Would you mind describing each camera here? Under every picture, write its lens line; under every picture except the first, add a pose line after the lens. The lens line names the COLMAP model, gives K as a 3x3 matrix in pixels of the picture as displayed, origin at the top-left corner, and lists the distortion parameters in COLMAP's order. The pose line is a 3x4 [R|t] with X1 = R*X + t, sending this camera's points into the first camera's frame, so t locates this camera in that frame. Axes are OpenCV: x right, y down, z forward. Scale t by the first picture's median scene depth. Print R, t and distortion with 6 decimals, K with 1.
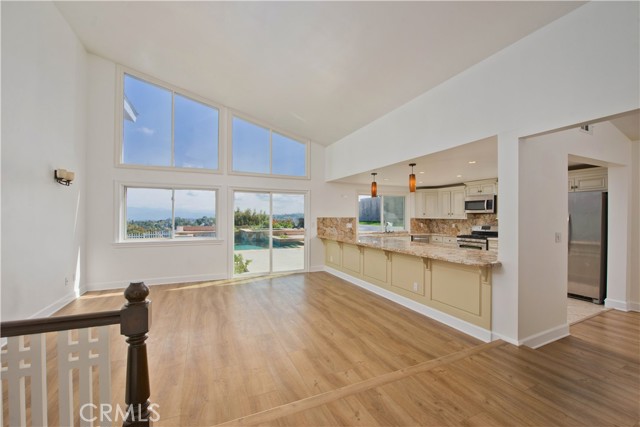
lens RADIAL K [[266.7, 0, 326.1], [0, 266.7, 217.5], [0, 0, 1]] dist [-0.017923, -0.001413]
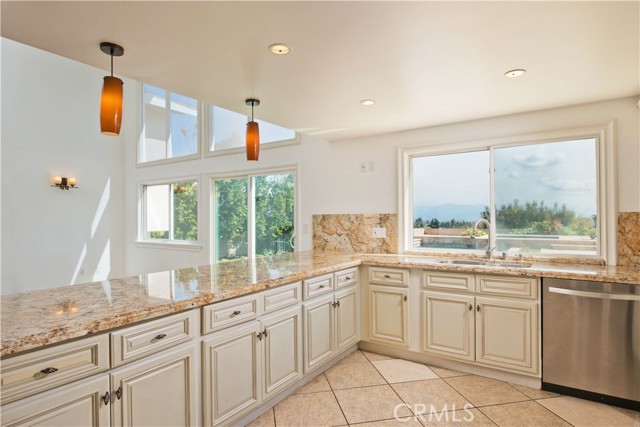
lens RADIAL K [[355.2, 0, 320.5], [0, 355.2, 214.9], [0, 0, 1]] dist [-0.005741, 0.001979]
pose [[0.525261, -0.010850, -0.850872, 0.581602], [0.006464, 0.999941, -0.008760, 0.007299], [0.850917, -0.000899, 0.525300, 0.694904]]
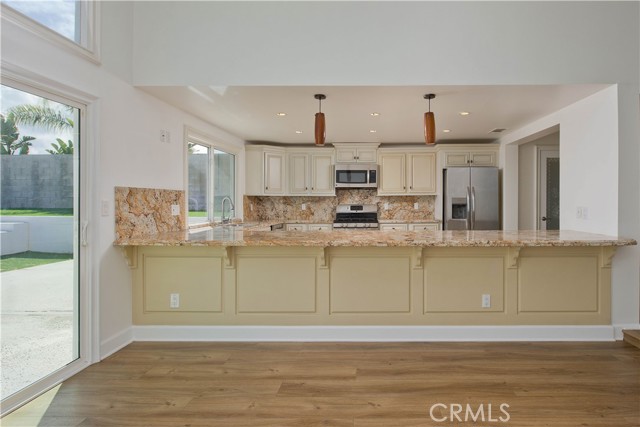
lens RADIAL K [[368.0, 0, 359.9], [0, 368.0, 202.5], [0, 0, 1]] dist [-0.003699, -0.000335]
pose [[0.418966, -0.005583, 0.907985, -0.335479], [0.006392, 0.999974, 0.003199, 0.021309], [-0.907979, 0.004464, 0.418991, 0.571711]]
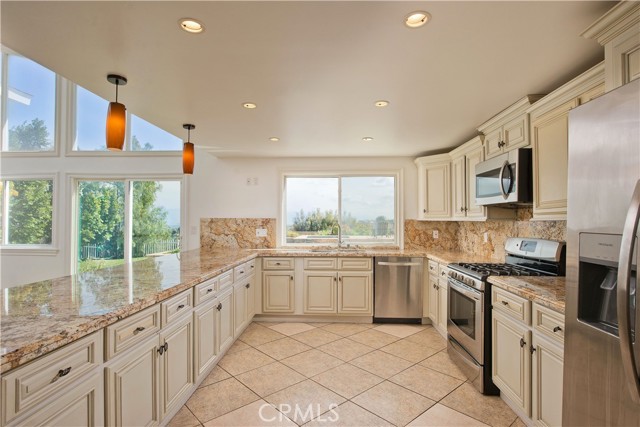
lens RADIAL K [[331.3, 0, 322.8], [0, 331.3, 216.0], [0, 0, 1]] dist [-0.007770, -0.001202]
pose [[0.889624, -0.006025, -0.456655, 0.576332], [-0.002218, 0.999844, -0.017511, 0.008222], [0.456689, 0.016591, 0.889472, 0.495792]]
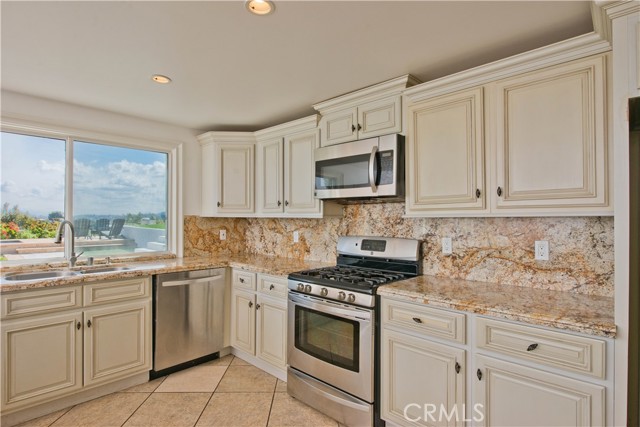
lens RADIAL K [[331.3, 0, 327.8], [0, 331.3, 215.0], [0, 0, 1]] dist [-0.007770, -0.001202]
pose [[0.924644, 0.004918, 0.380800, 0.408945], [-0.000391, 0.999928, -0.011964, 0.008008], [-0.380831, 0.010913, 0.924580, 0.665996]]
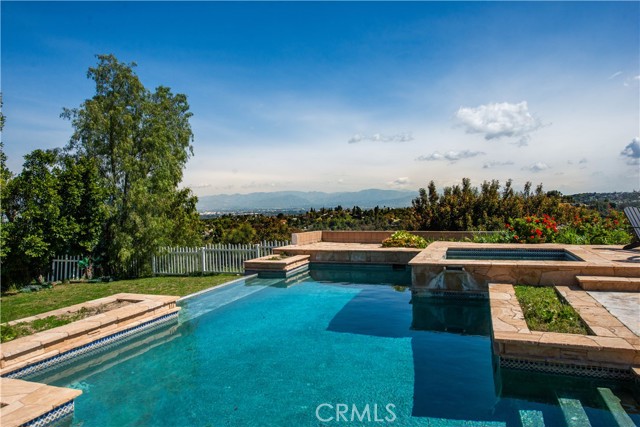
lens RADIAL K [[430.7, 0, 321.3], [0, 430.7, 219.2], [0, 0, 1]] dist [-0.000108, -0.002343]
pose [[0.705003, 0.002540, -0.709199, -0.134910], [0.027950, 0.999117, 0.031363, -0.023549], [0.708653, -0.041933, 0.704310, 1.685783]]
